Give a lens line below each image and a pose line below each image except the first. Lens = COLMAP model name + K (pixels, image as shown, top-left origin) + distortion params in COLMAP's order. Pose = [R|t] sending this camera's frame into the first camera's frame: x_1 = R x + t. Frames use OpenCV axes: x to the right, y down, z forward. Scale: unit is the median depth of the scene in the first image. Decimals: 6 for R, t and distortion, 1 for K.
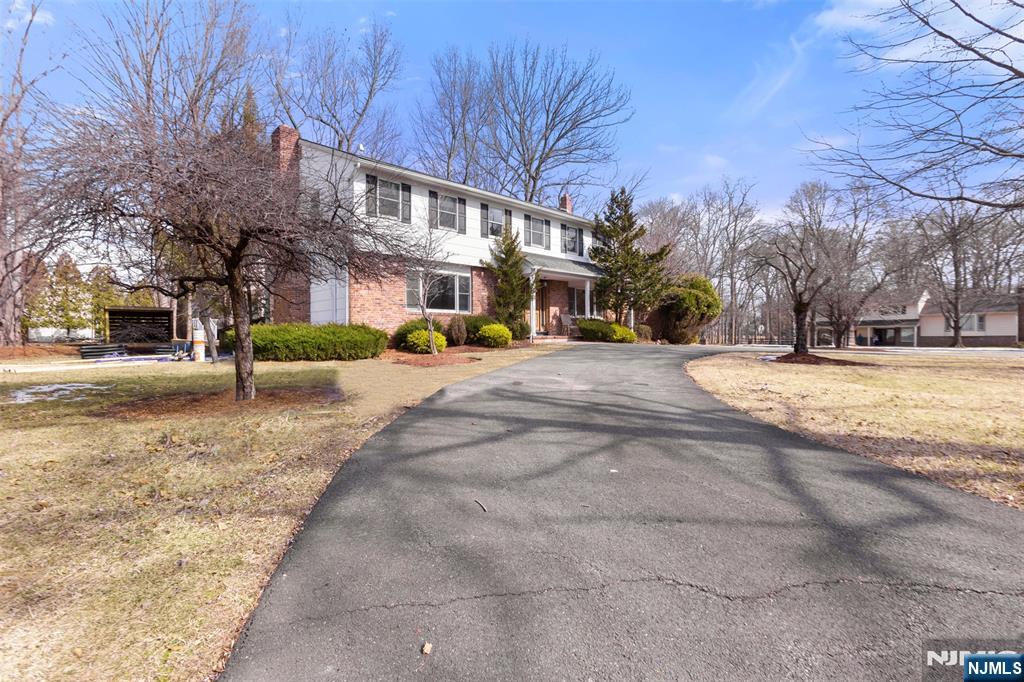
lens RADIAL K [[458.2, 0, 512.0], [0, 458.2, 341.0], [0, 0, 1]] dist [0.000597, 0.000751]
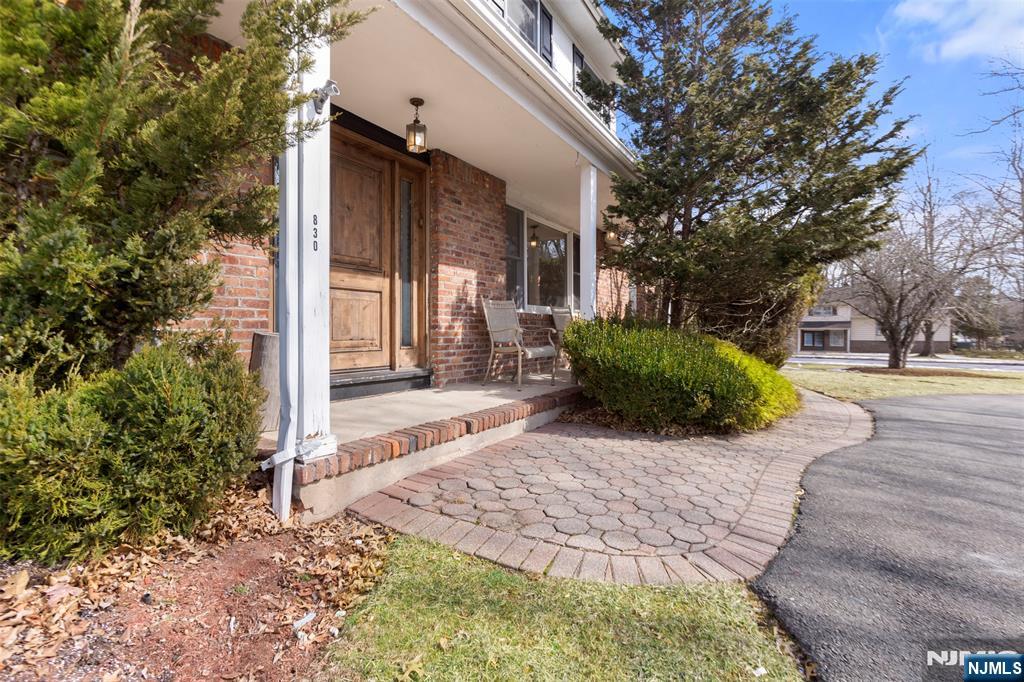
lens RADIAL K [[458.2, 0, 512.0], [0, 458.2, 341.0], [0, 0, 1]] dist [0.000597, 0.000751]
pose [[0.968013, 0.000823, 0.250899, 0.059343], [-0.002998, 0.999961, 0.008284, -0.037377], [-0.250883, -0.008771, 0.967978, 0.755007]]
